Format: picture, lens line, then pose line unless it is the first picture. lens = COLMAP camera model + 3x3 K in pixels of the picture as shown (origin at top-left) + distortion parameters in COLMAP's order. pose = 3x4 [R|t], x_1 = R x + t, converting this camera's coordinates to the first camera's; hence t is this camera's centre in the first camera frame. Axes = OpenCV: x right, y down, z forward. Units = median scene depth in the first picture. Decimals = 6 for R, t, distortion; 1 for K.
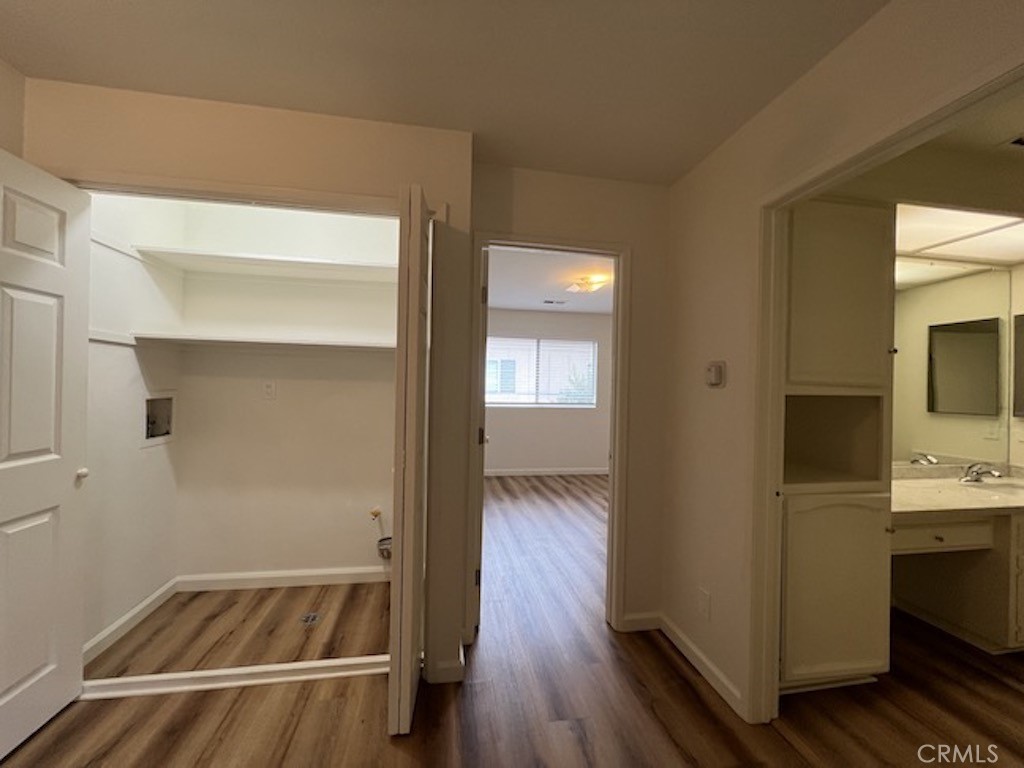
lens RADIAL K [[410.8, 0, 514.5], [0, 410.8, 384.6], [0, 0, 1]] dist [-0.004899, 0.001565]
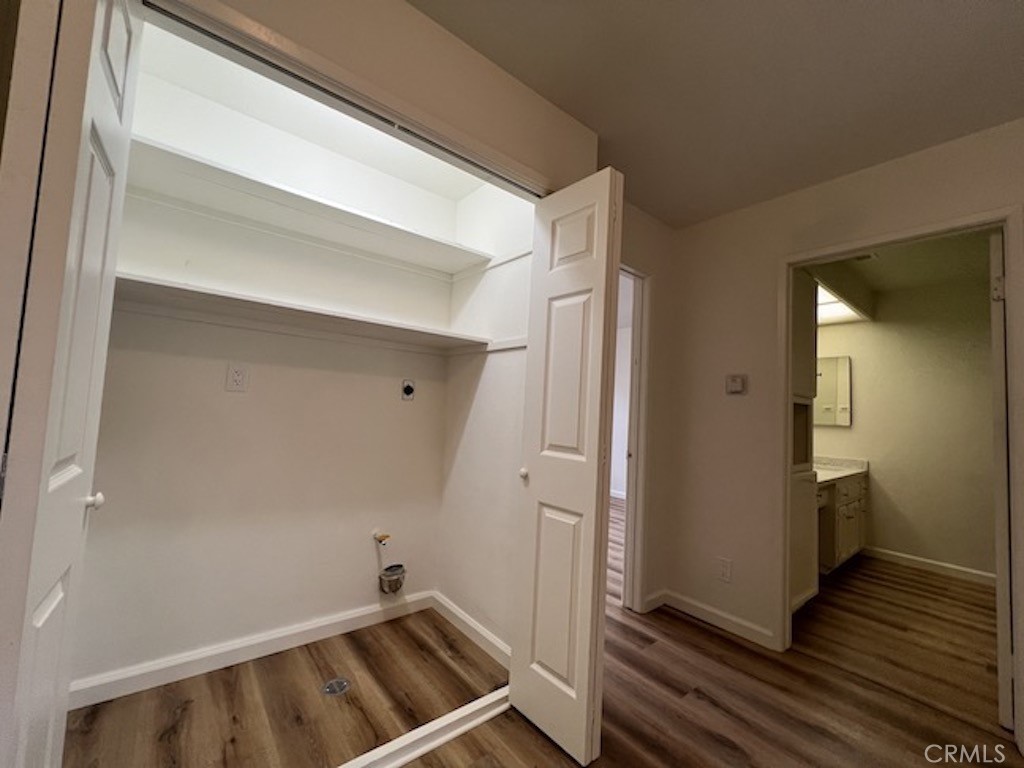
lens RADIAL K [[410.8, 0, 513.5], [0, 410.8, 385.7], [0, 0, 1]] dist [-0.004899, 0.001565]
pose [[0.873622, 0.049888, 0.484041, -0.575962], [-0.032251, 0.998480, -0.044700, 0.045948], [-0.485535, 0.023440, 0.873903, 0.174272]]
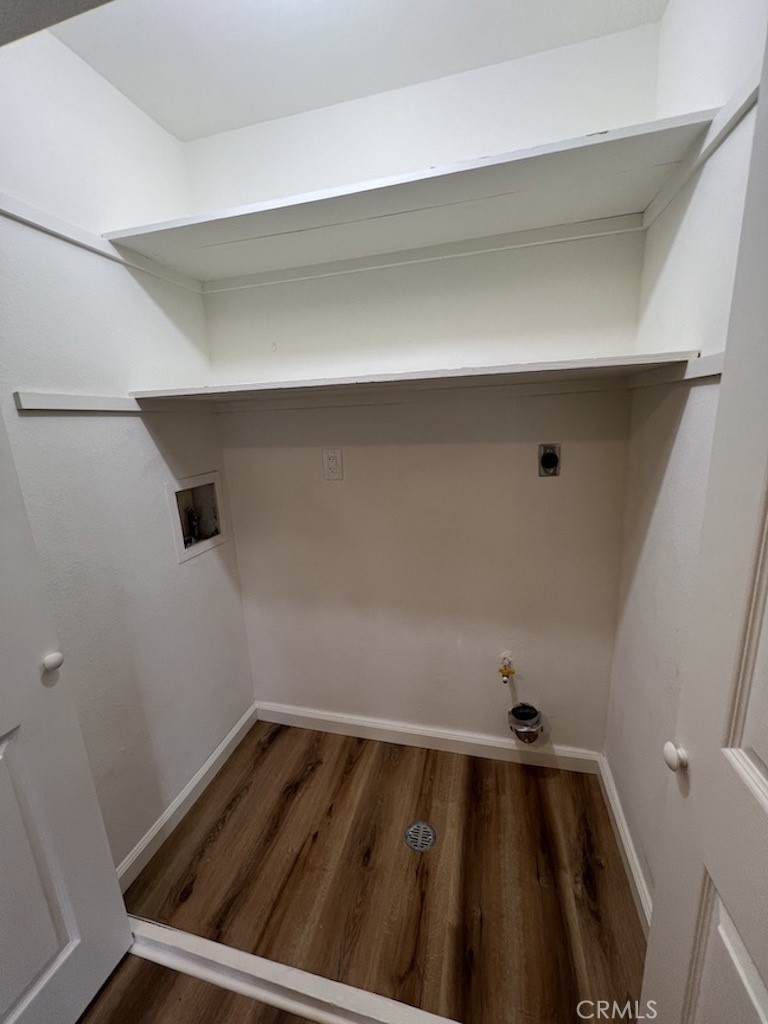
lens RADIAL K [[410.8, 0, 388.4], [0, 410.8, 512.5], [0, 0, 1]] dist [-0.004899, 0.001565]
pose [[0.908044, 0.030232, -0.417783, -0.281014], [0.065518, 0.974865, 0.212945, -0.048437], [0.413720, -0.220735, 0.883239, 0.509305]]
